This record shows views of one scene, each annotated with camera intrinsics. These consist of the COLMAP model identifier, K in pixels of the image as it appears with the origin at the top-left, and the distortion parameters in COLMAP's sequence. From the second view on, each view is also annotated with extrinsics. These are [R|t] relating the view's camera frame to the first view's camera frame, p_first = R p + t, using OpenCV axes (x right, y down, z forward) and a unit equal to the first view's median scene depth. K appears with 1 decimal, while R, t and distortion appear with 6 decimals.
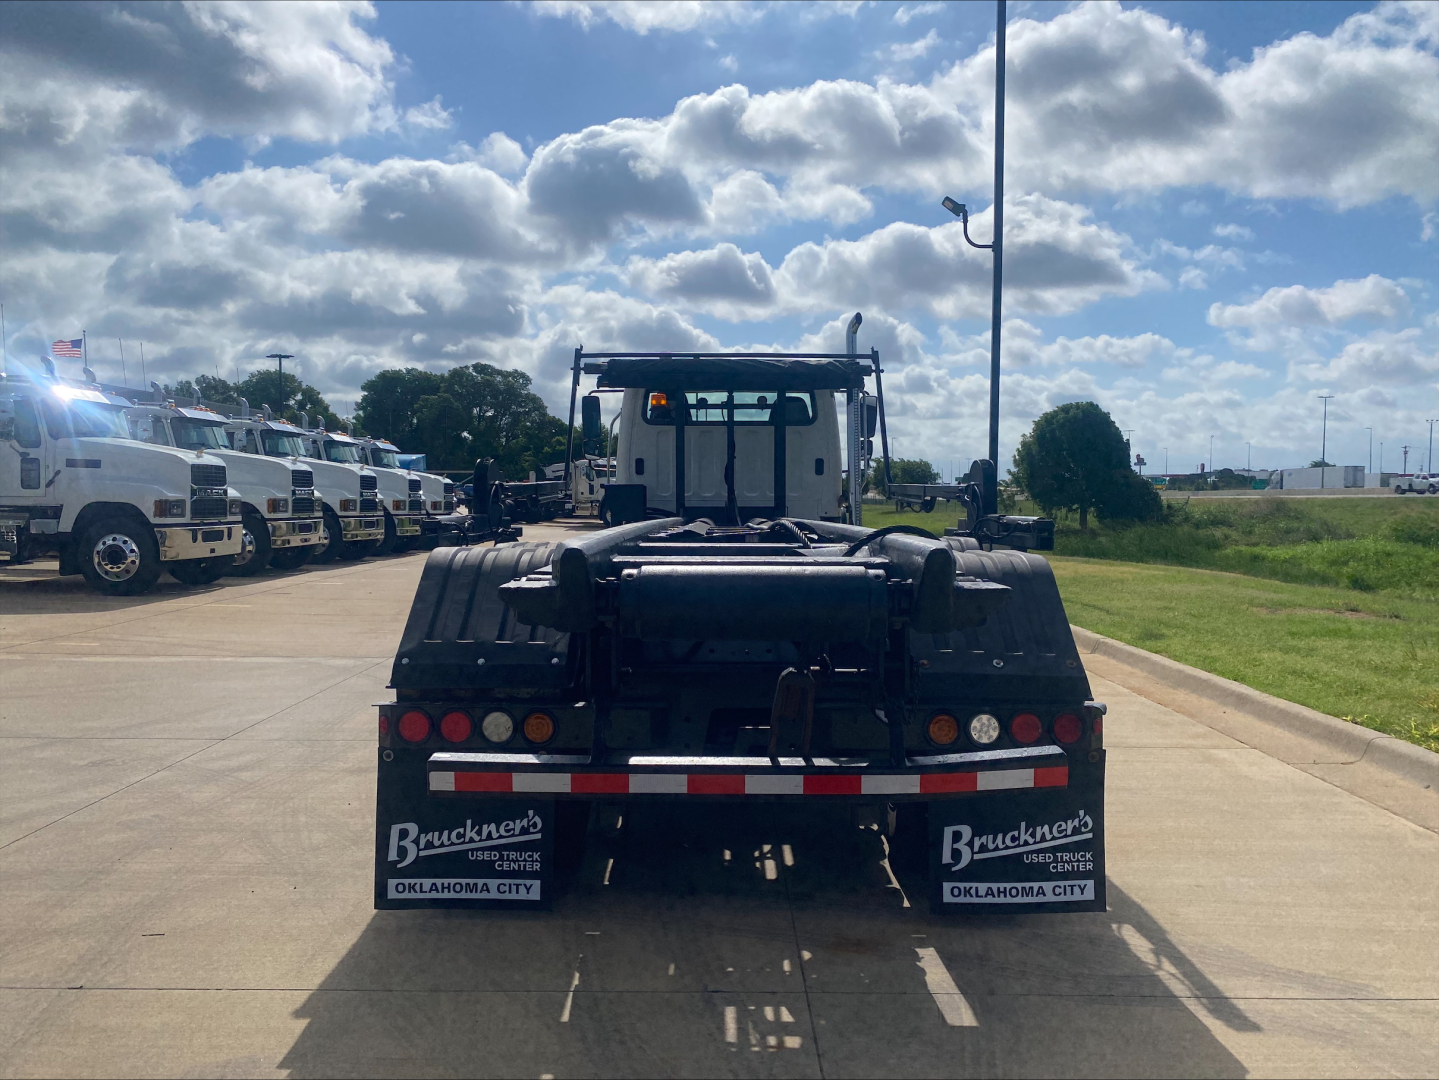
lens RADIAL K [[1093.3, 0, 727.4], [0, 1093.3, 548.7], [0, 0, 1]] dist [-0.000723, -0.023104]
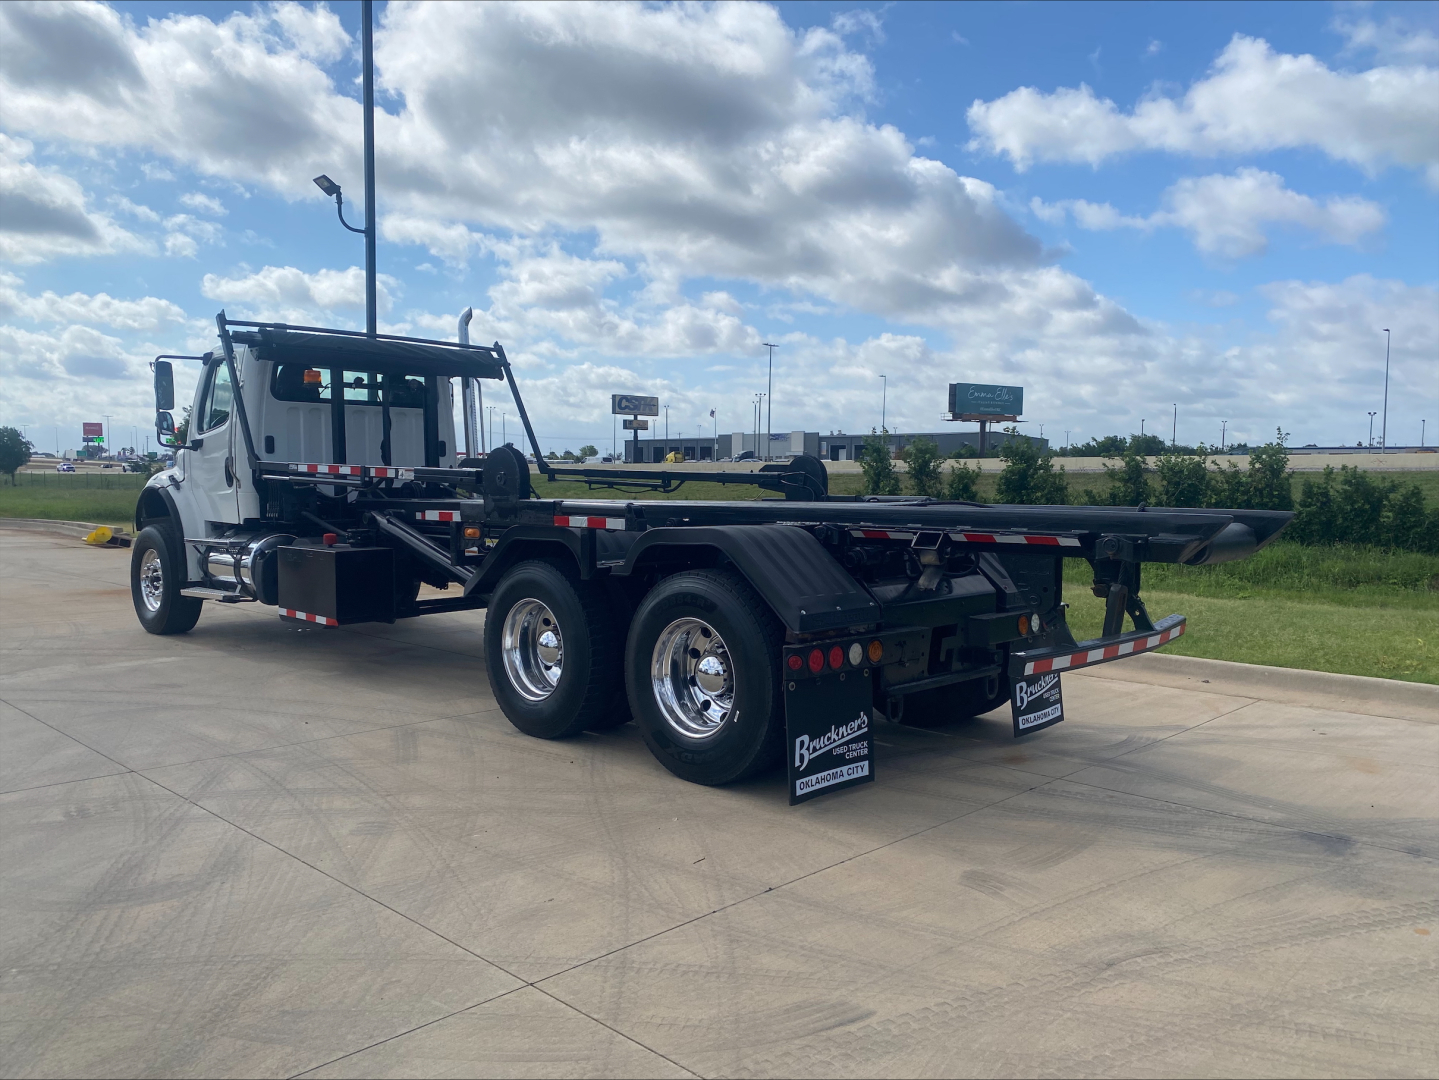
lens RADIAL K [[1093.3, 0, 727.0], [0, 1093.3, 545.0], [0, 0, 1]] dist [-0.000723, -0.023104]
pose [[0.696363, -0.038618, 0.716650, -1.285144], [0.023573, 0.999243, 0.030940, -0.019432], [-0.717303, -0.004652, 0.696746, 0.156558]]
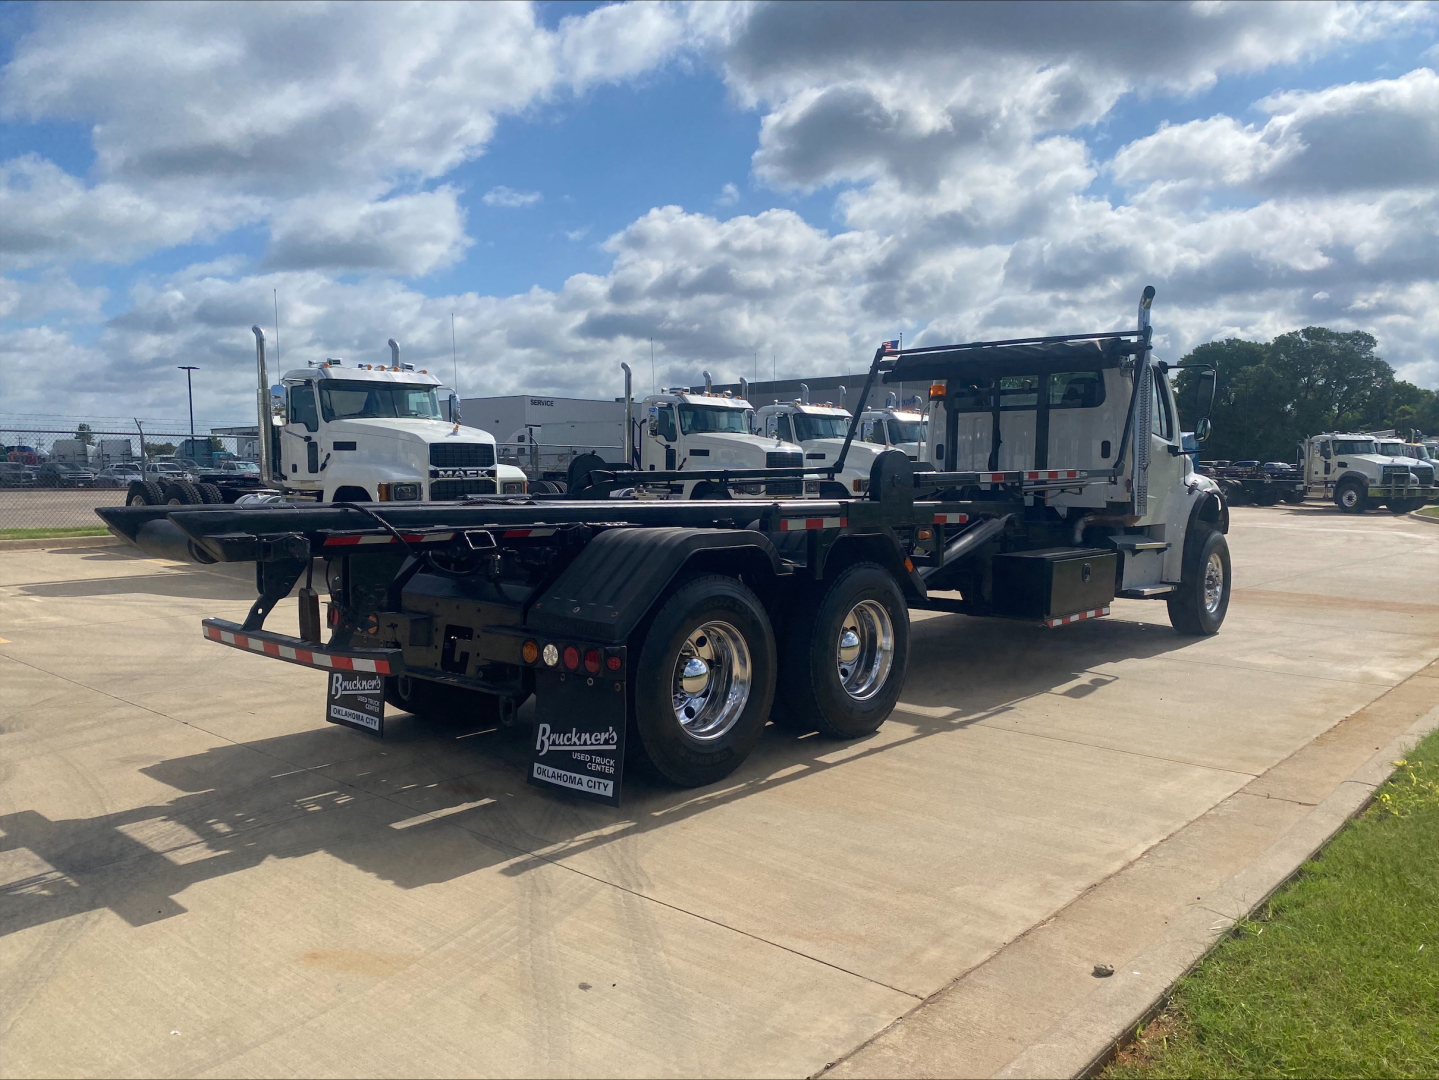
lens RADIAL K [[1093.3, 0, 715.5], [0, 1093.3, 542.1], [0, 0, 1]] dist [-0.000723, -0.023104]
pose [[0.754637, 0.044123, -0.654658, 1.254114], [-0.034802, 0.999024, 0.027216, -0.019850], [0.655219, 0.002246, 0.755435, 0.100023]]
